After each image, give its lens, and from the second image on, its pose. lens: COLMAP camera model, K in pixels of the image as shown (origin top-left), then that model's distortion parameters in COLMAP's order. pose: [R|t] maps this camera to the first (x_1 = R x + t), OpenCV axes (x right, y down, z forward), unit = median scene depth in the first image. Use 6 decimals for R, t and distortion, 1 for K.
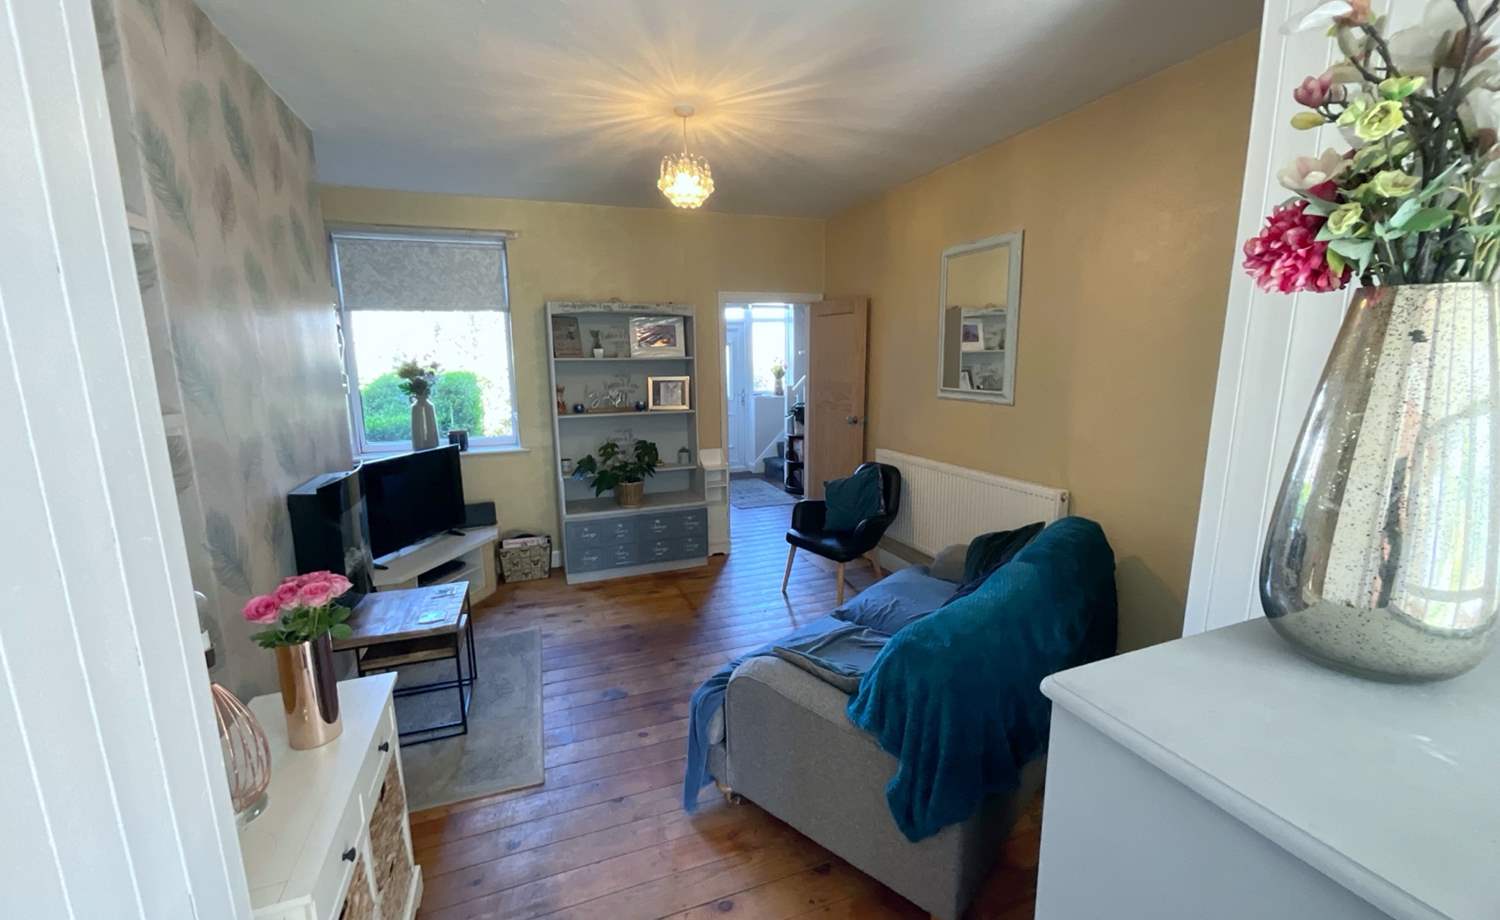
lens RADIAL K [[611.3, 0, 749.1], [0, 611.3, 461.5], [0, 0, 1]] dist [-0.007476, 0.008385]
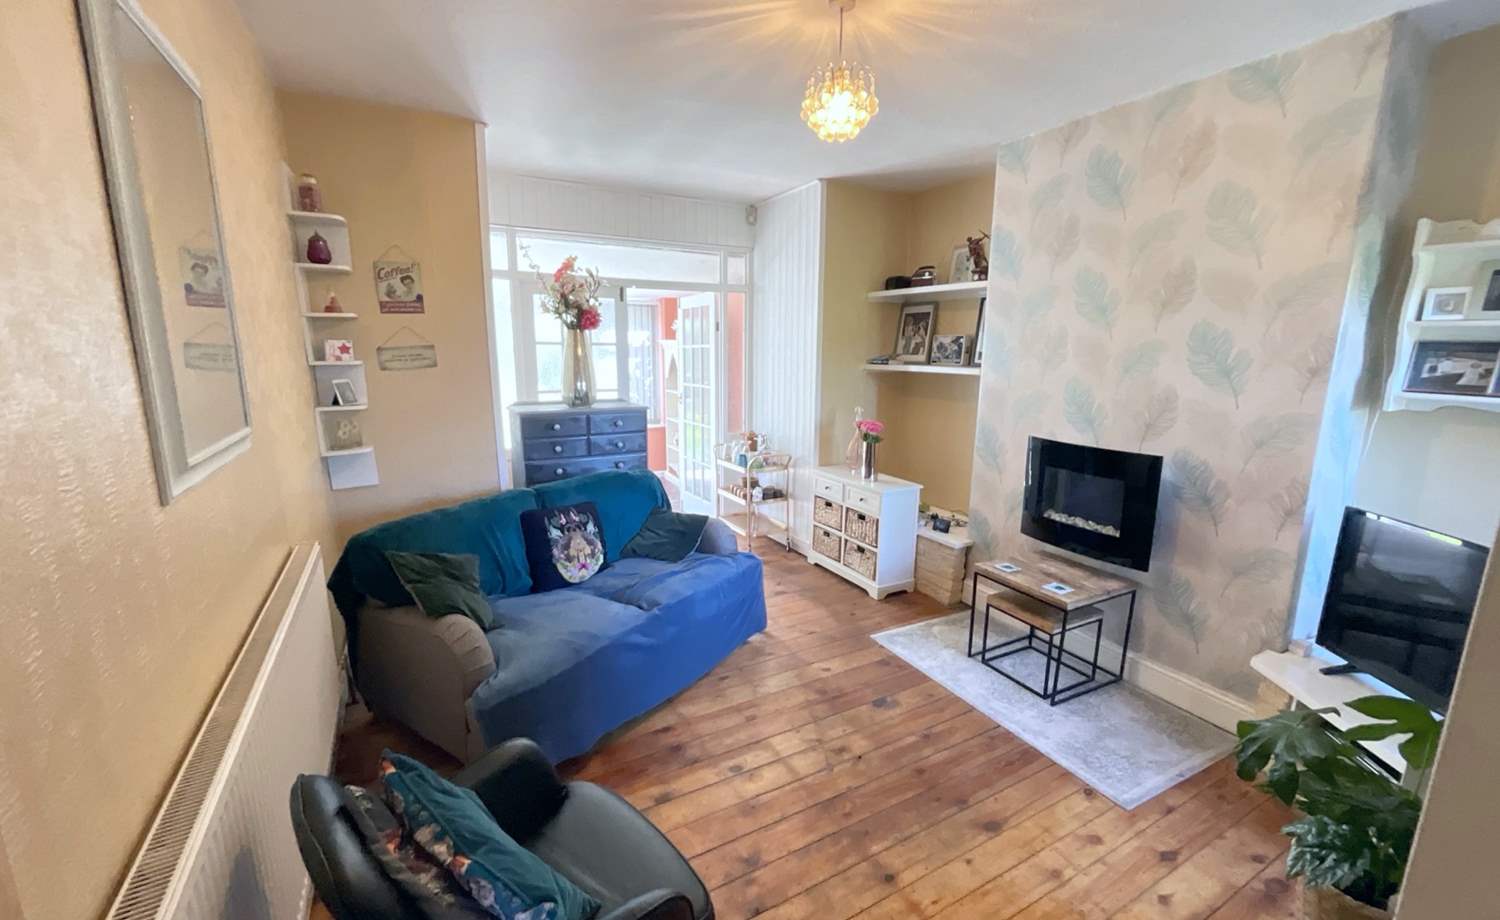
lens RADIAL K [[609.6, 0, 751.4], [0, 609.6, 463.8], [0, 0, 1]] dist [0.000464, -0.000037]
pose [[-0.989994, 0.027560, -0.138394, 0.080960], [-0.025200, 0.930448, 0.365555, -0.222368], [0.138843, 0.365385, -0.920444, 1.288499]]
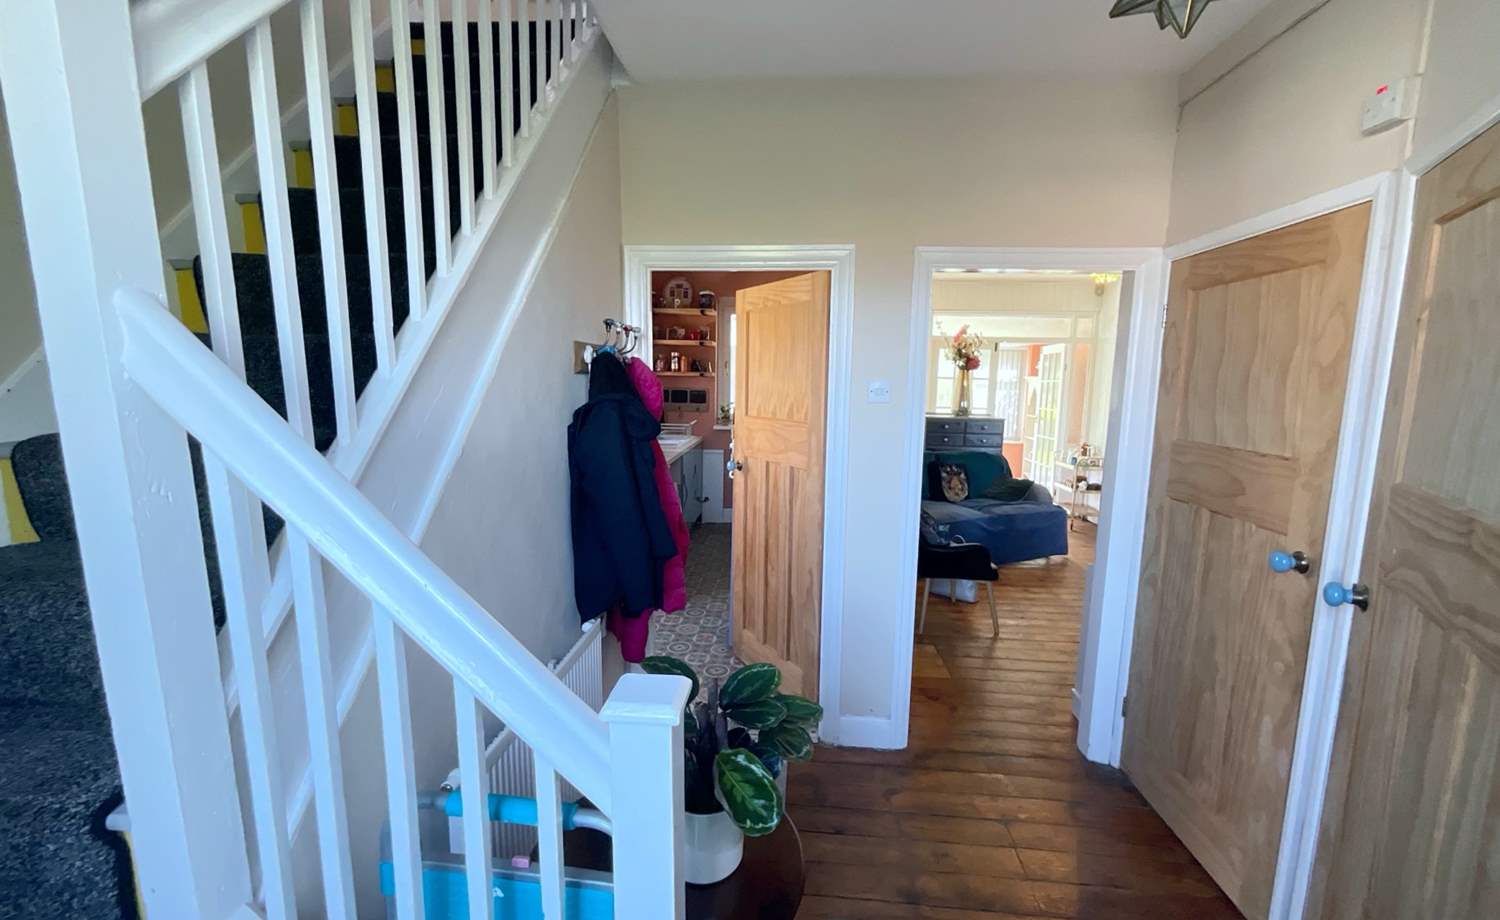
lens RADIAL K [[611.3, 0, 749.1], [0, 611.3, 461.5], [0, 0, 1]] dist [-0.007476, 0.008385]
pose [[-0.899346, -0.068262, 0.431877, 0.012200], [0.069345, 0.952968, 0.295031, -0.350133], [-0.431704, 0.295284, -0.852314, 2.002477]]
